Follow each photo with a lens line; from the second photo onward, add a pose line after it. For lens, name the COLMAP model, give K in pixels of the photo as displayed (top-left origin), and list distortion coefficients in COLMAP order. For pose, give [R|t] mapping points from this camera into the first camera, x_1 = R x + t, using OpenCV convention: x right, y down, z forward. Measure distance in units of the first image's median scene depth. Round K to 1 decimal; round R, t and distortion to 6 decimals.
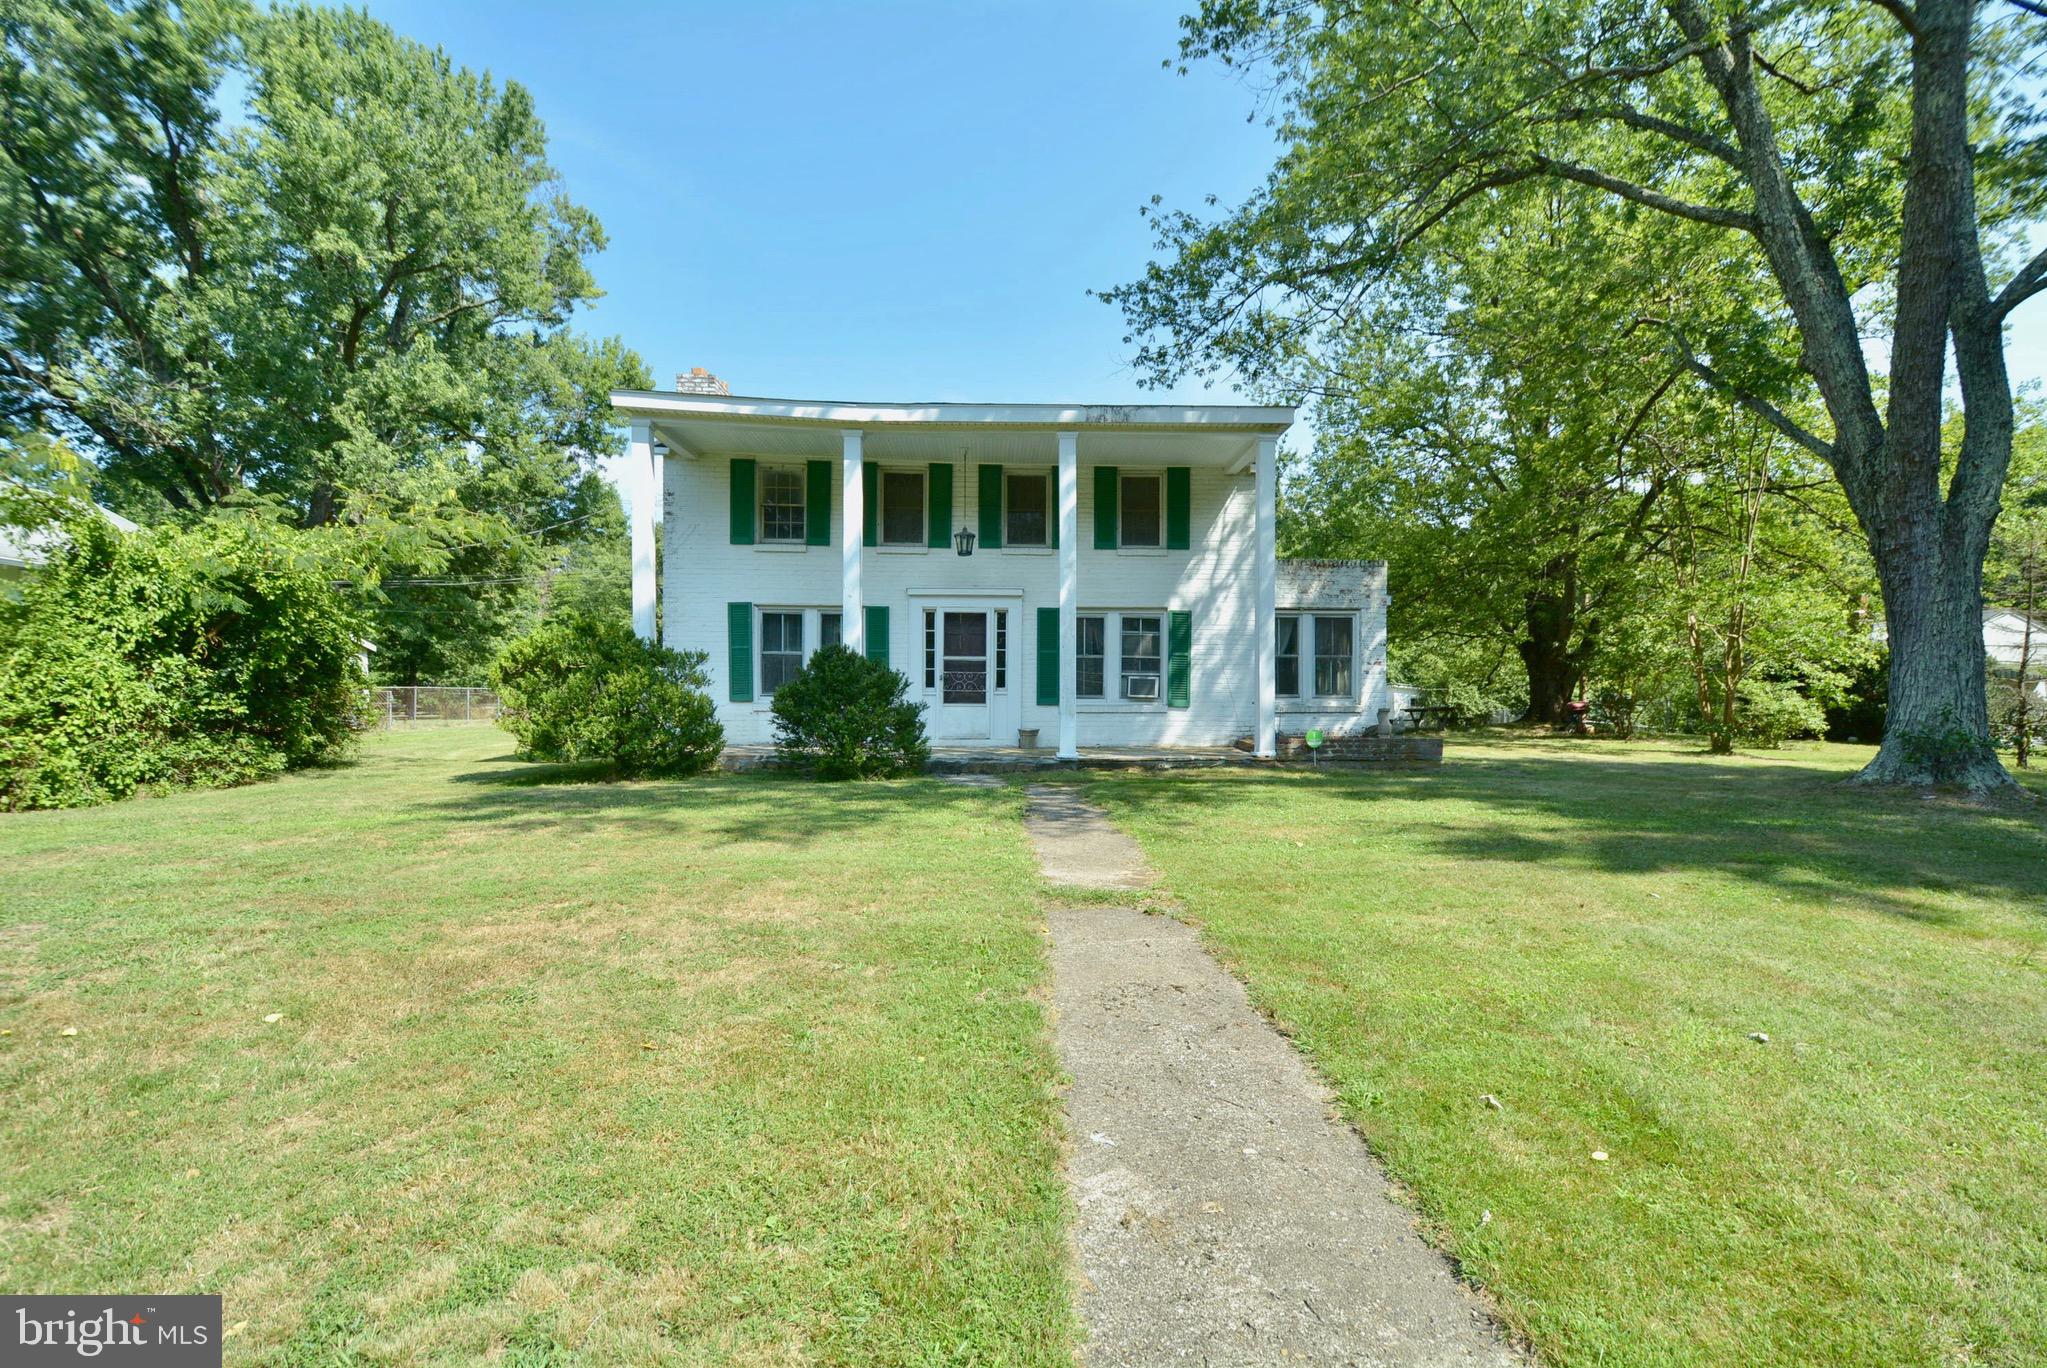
lens RADIAL K [[905.4, 0, 1026.2], [0, 905.4, 690.3], [0, 0, 1]] dist [-0.014636, -0.007809]
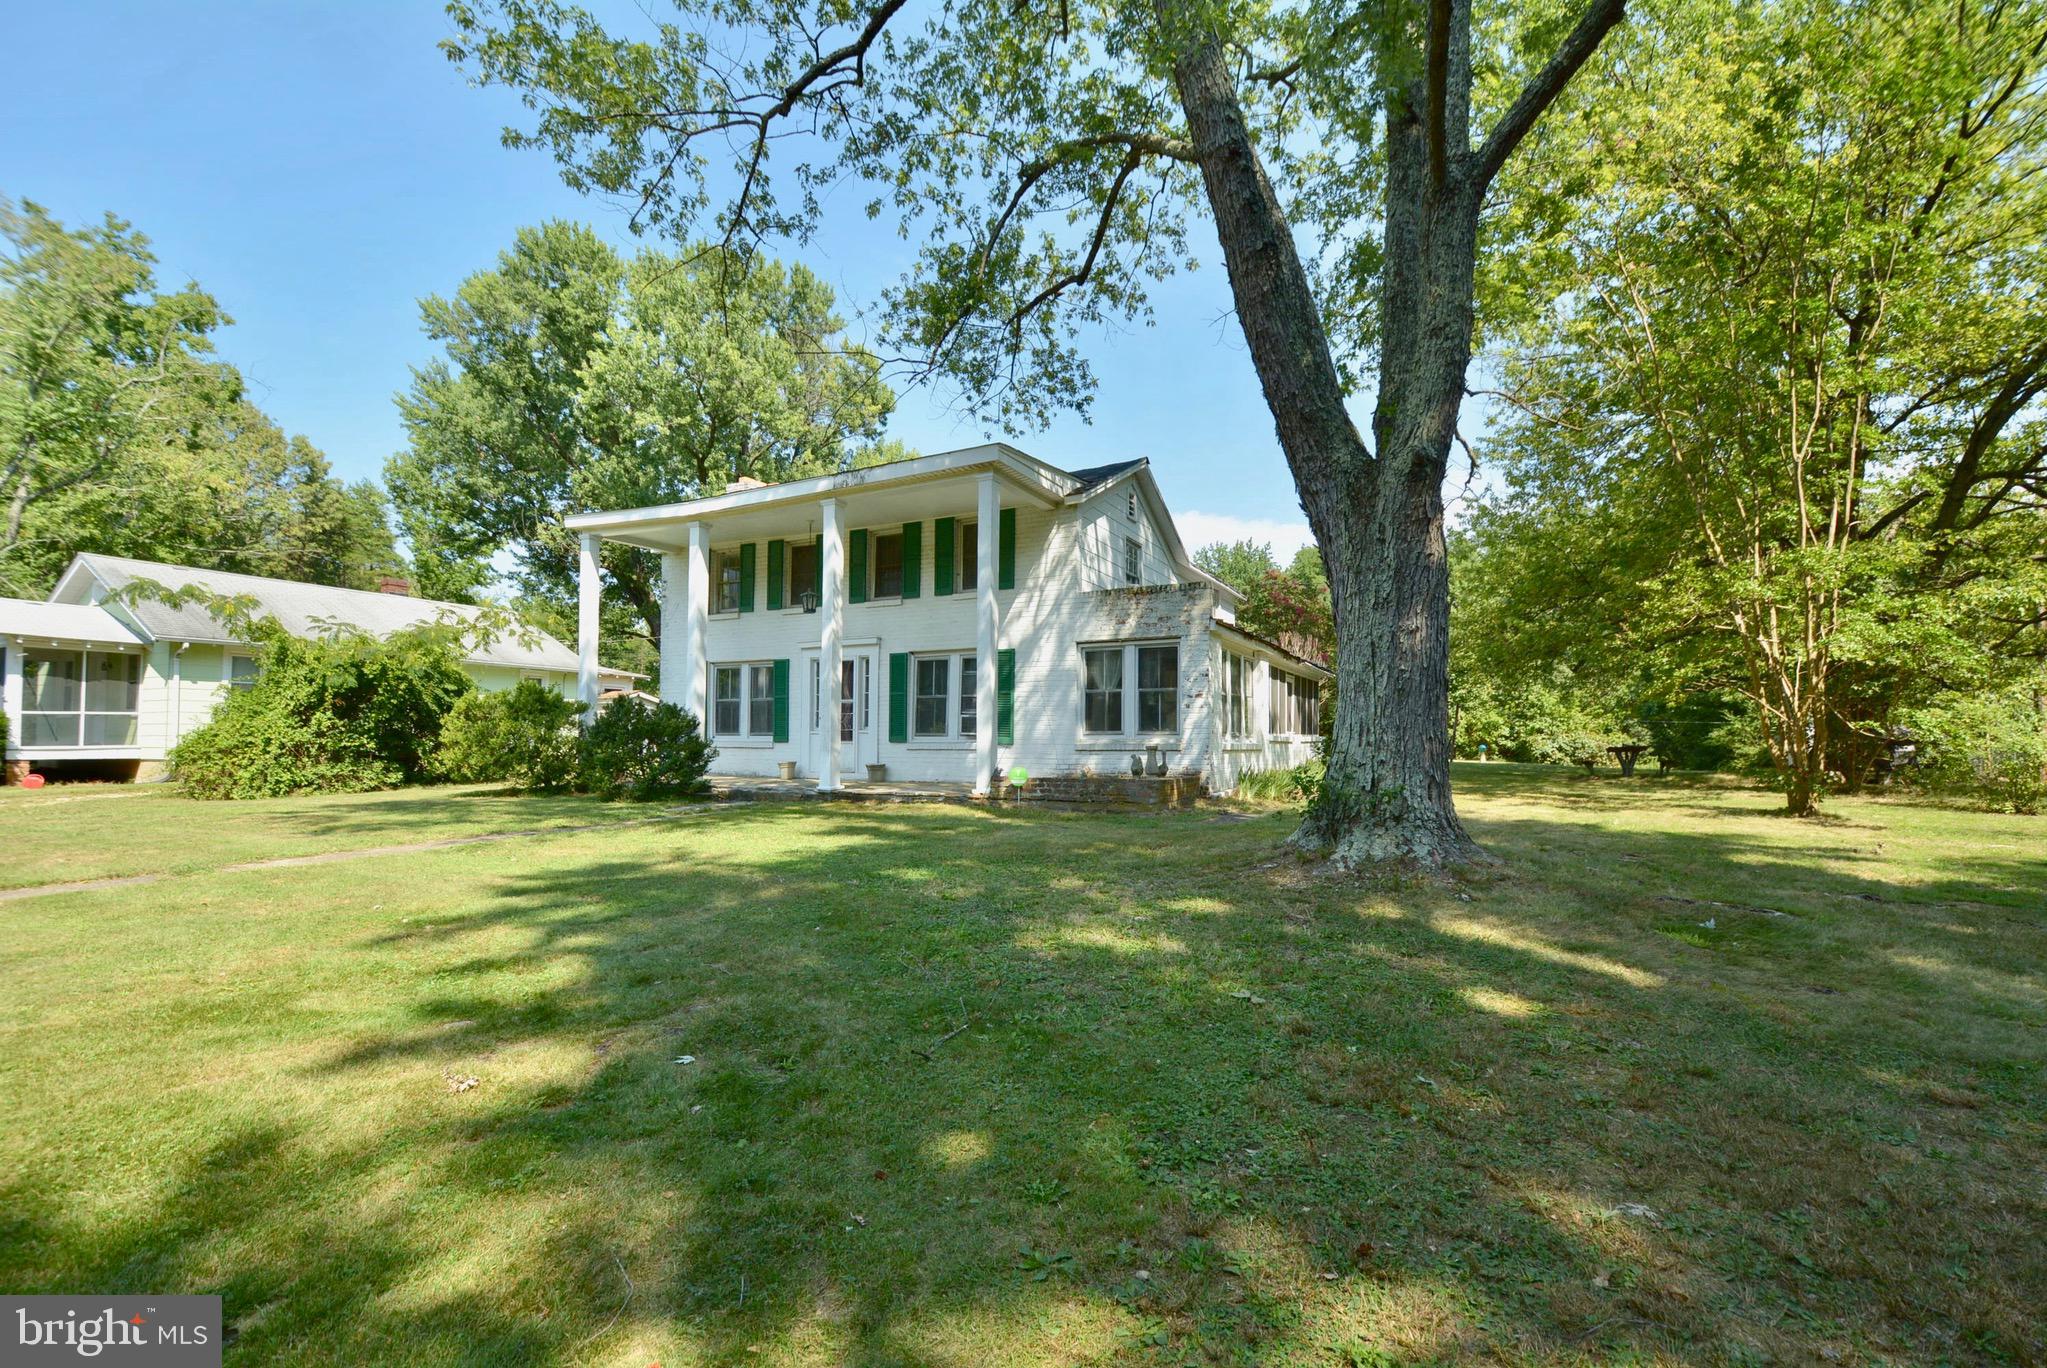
lens RADIAL K [[905.4, 0, 1014.8], [0, 905.4, 687.2], [0, 0, 1]] dist [-0.014636, -0.007809]
pose [[0.863809, -0.029214, -0.502971, 0.703613], [0.009060, 0.999057, -0.042468, -0.002841], [0.503737, 0.032127, 0.863259, 0.128780]]
